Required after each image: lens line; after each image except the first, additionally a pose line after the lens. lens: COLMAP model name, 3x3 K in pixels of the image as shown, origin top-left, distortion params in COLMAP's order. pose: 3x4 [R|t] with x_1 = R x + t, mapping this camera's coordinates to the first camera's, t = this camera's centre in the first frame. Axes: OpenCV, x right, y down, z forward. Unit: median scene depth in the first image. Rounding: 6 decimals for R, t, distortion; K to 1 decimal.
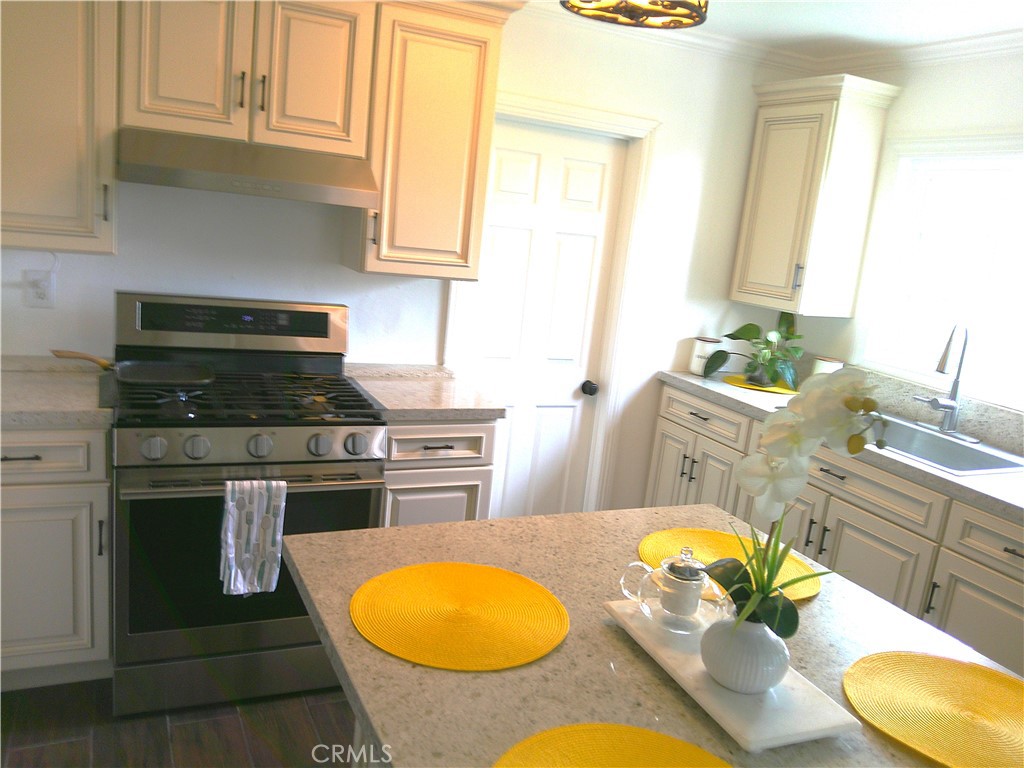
lens RADIAL K [[830.7, 0, 508.9], [0, 830.7, 395.8], [0, 0, 1]] dist [0.081688, -0.212773]
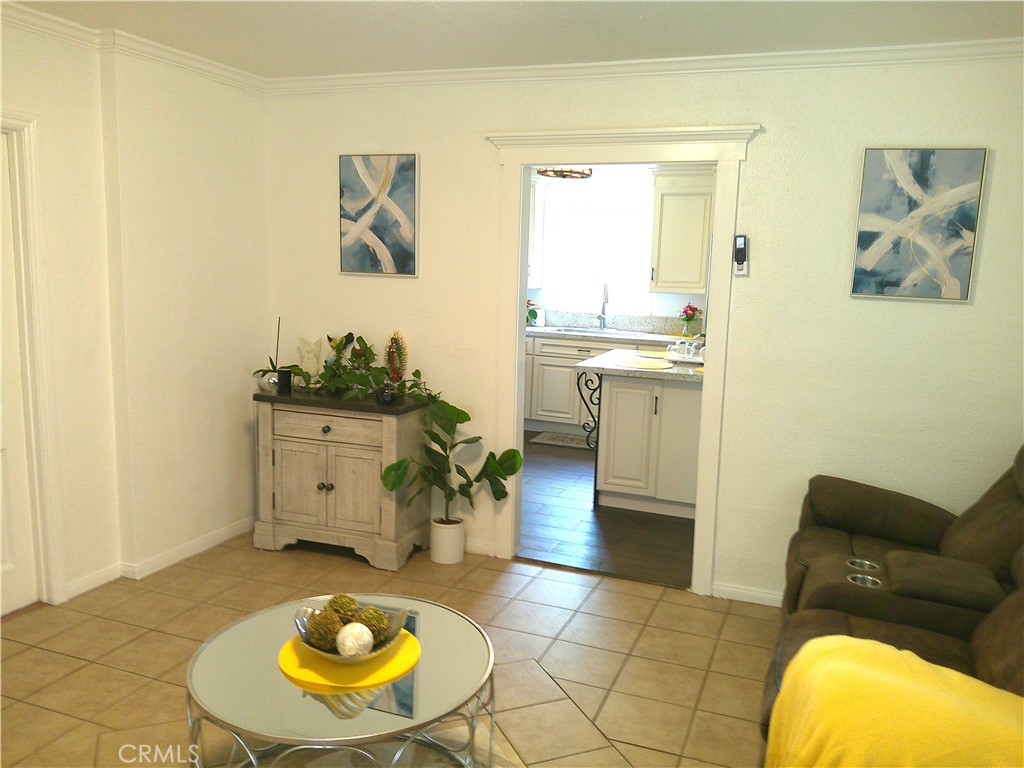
lens RADIAL K [[830.7, 0, 508.9], [0, 830.7, 395.8], [0, 0, 1]] dist [0.081688, -0.212773]
pose [[0.725745, -0.191881, 0.660663, -1.296611], [0.190735, 0.978791, 0.074754, 0.000906], [-0.660995, 0.071759, 0.746951, -0.584477]]
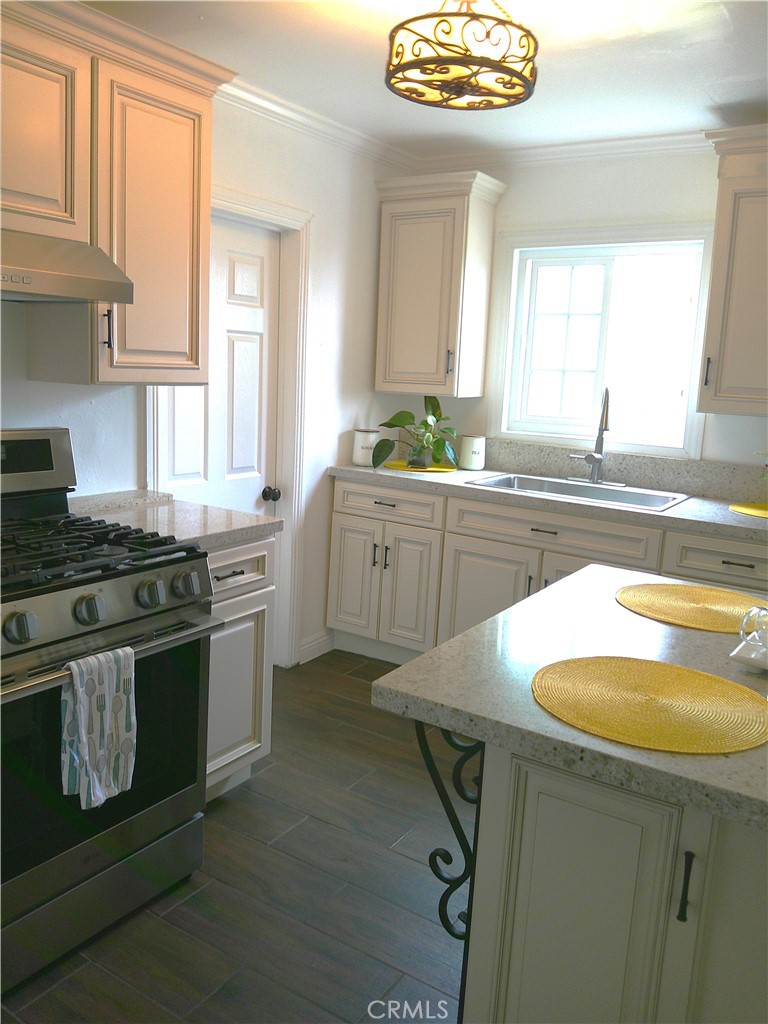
lens RADIAL K [[830.7, 0, 378.7], [0, 830.7, 500.5], [0, 0, 1]] dist [0.081688, -0.212773]
pose [[0.852644, -0.150623, 0.500310, -0.335448], [0.154509, 0.987408, 0.033949, -0.018464], [-0.499124, 0.048356, 0.865181, 0.146202]]
